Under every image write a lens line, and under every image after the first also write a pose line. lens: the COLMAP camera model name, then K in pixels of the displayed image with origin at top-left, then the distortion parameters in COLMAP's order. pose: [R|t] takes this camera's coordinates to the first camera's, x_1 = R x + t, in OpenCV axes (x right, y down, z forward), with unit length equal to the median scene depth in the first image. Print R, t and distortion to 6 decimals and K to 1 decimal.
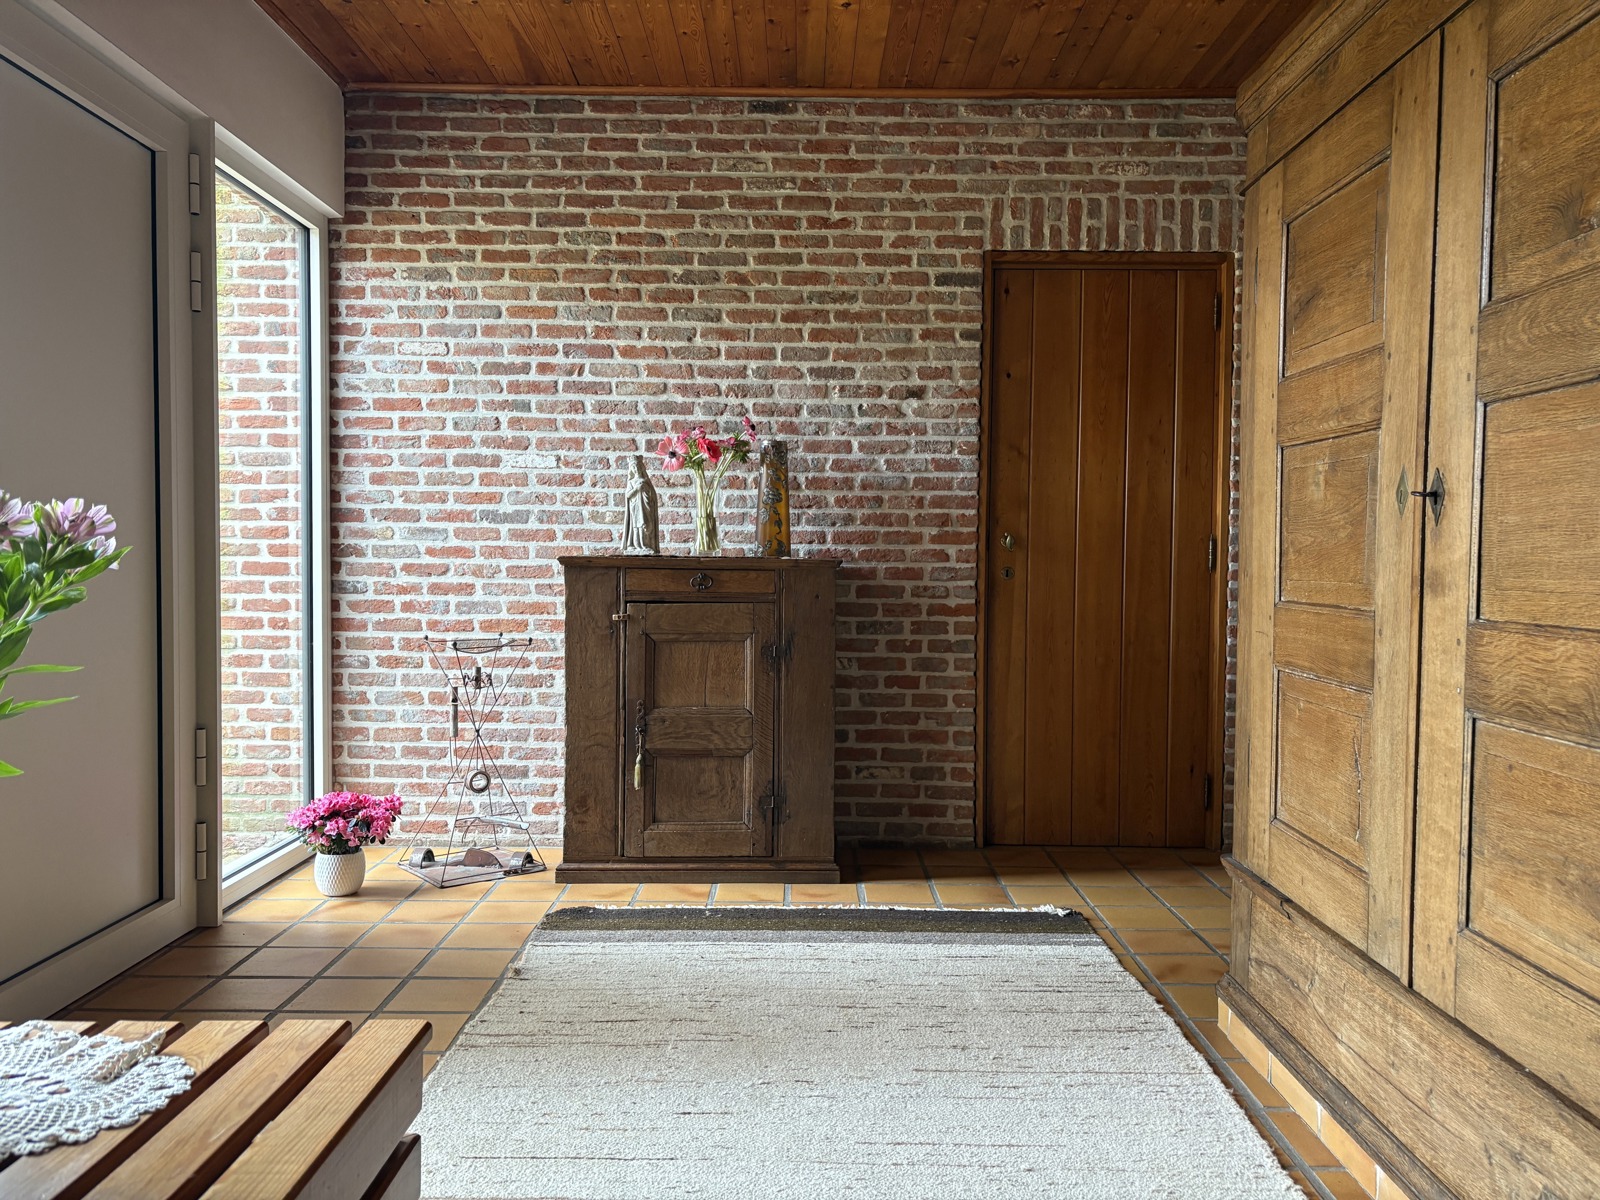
lens RADIAL K [[1195.6, 0, 800.6], [0, 1195.6, 606.4], [0, 0, 1]] dist [0.019841, -0.023387]
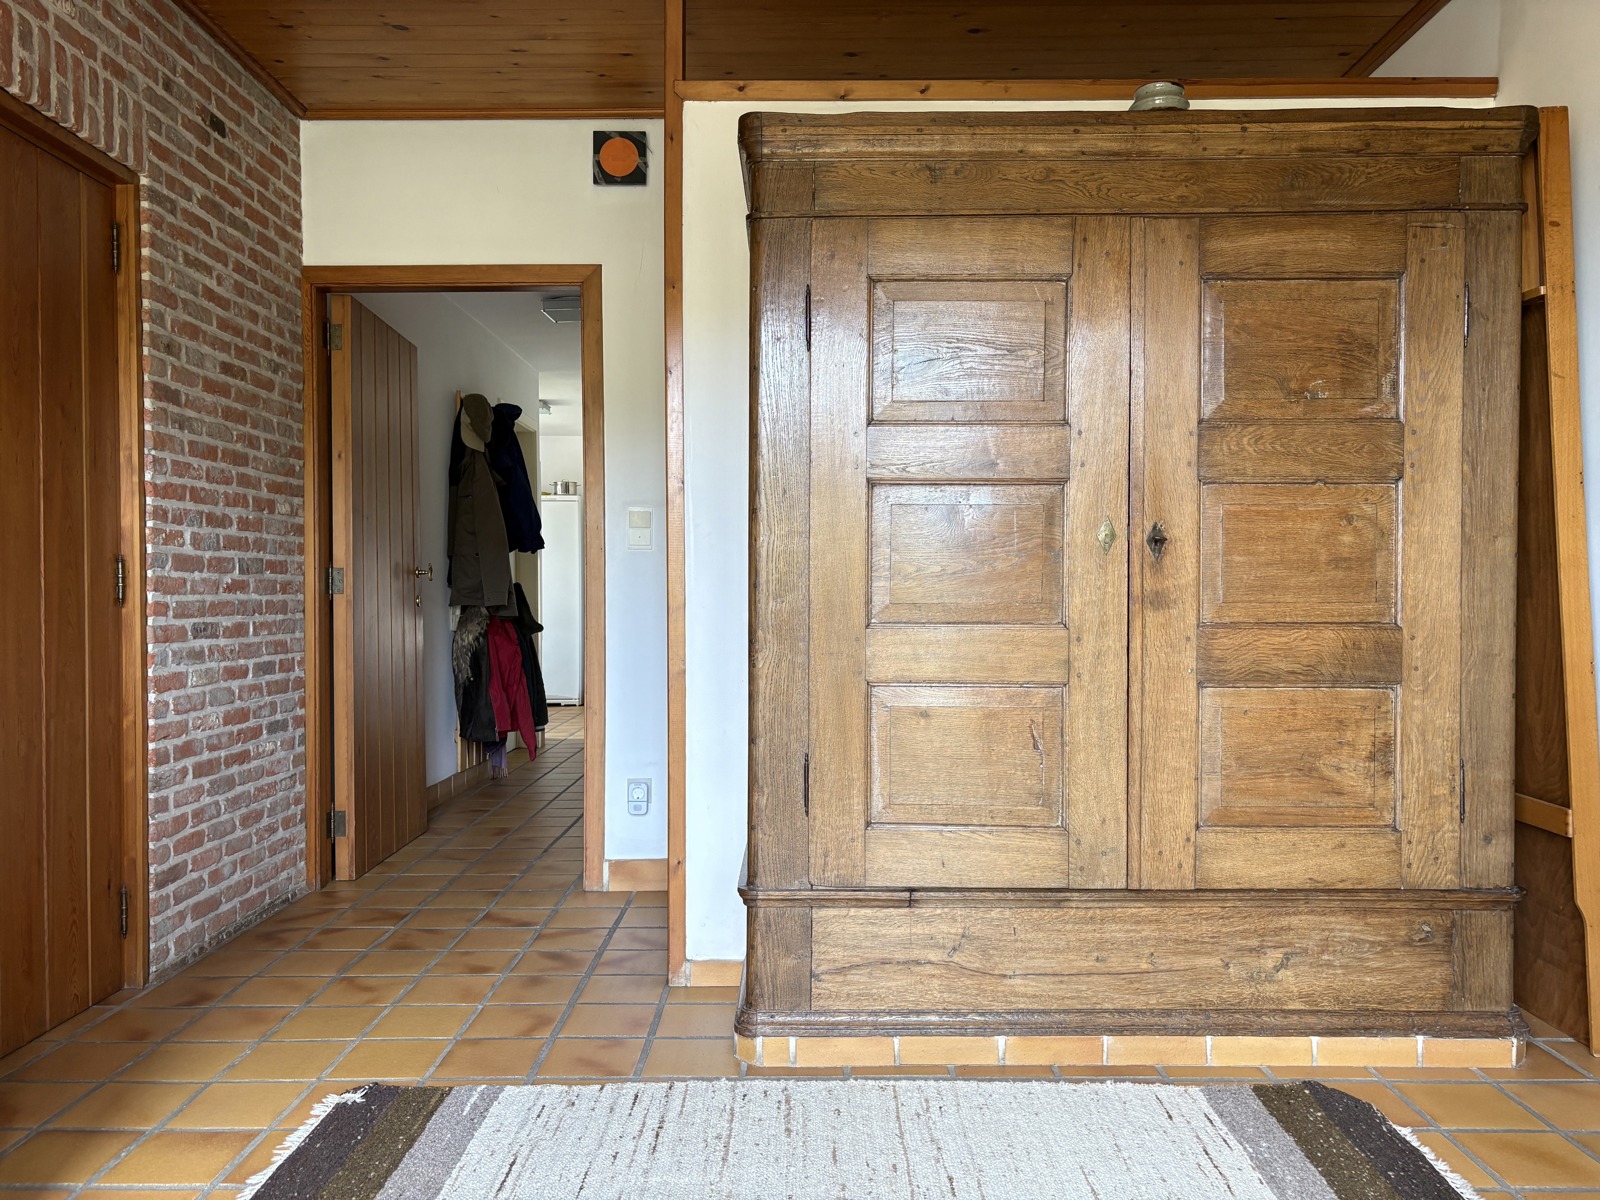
lens RADIAL K [[1195.6, 0, 797.4], [0, 1195.6, 594.0], [0, 0, 1]] dist [0.019841, -0.023387]
pose [[0.007862, -0.013381, 0.999880, -0.614488], [0.043227, 0.998980, 0.013029, -0.043117], [-0.999034, 0.043119, 0.008433, 0.948309]]
